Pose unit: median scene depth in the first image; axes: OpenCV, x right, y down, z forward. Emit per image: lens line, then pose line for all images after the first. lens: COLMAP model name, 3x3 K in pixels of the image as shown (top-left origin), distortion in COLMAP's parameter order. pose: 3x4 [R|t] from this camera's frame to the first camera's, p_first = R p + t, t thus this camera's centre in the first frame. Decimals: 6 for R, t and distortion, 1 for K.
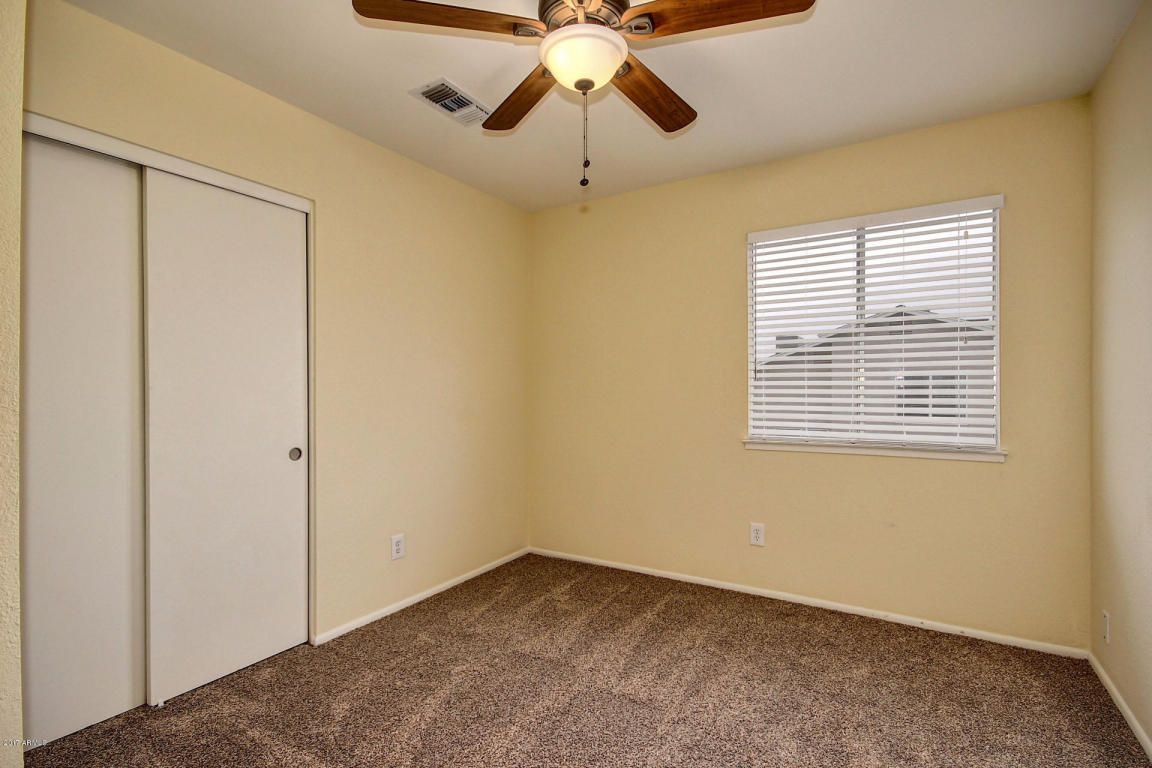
lens RADIAL K [[542.8, 0, 578.0], [0, 542.8, 389.1], [0, 0, 1]] dist [0.002267, 0.000268]
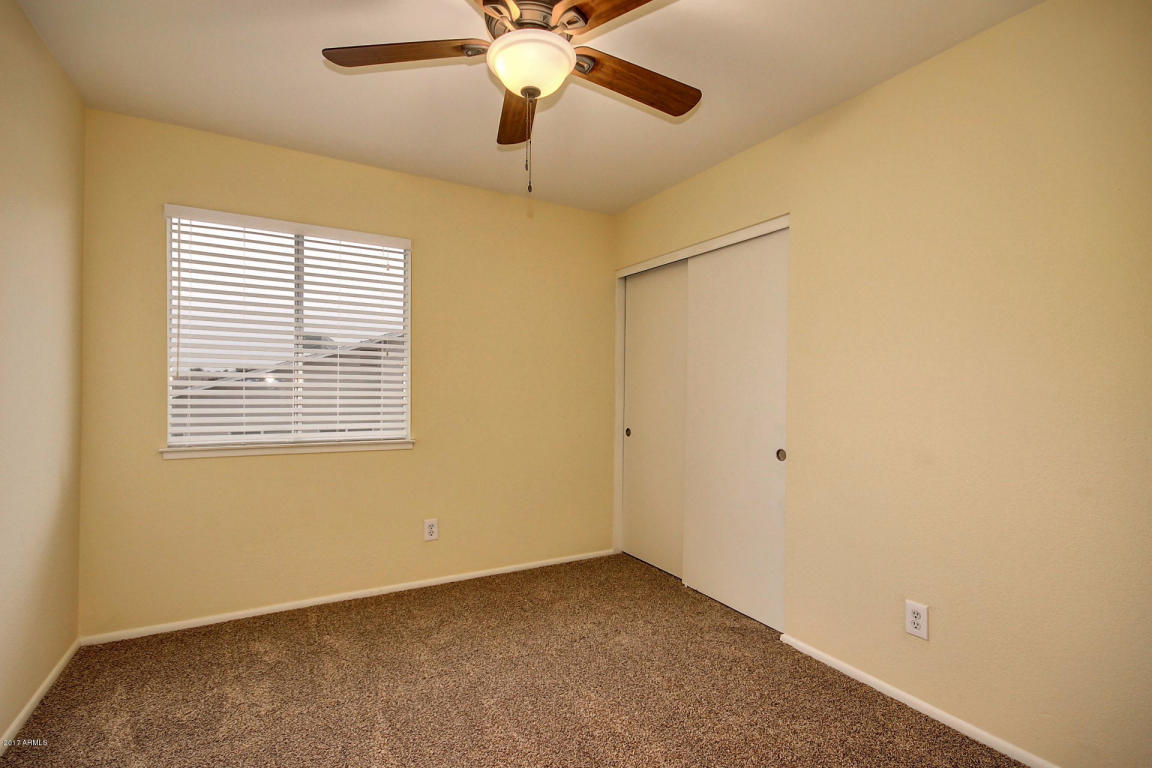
lens RADIAL K [[527.6, 0, 574.3], [0, 527.6, 395.0], [0, 0, 1]] dist [0.001124, 0.000037]
pose [[0.476839, 0.000862, 0.878990, -0.231753], [-0.008333, 0.999959, 0.003540, 0.000652], [-0.878951, -0.009012, 0.476827, 0.134263]]
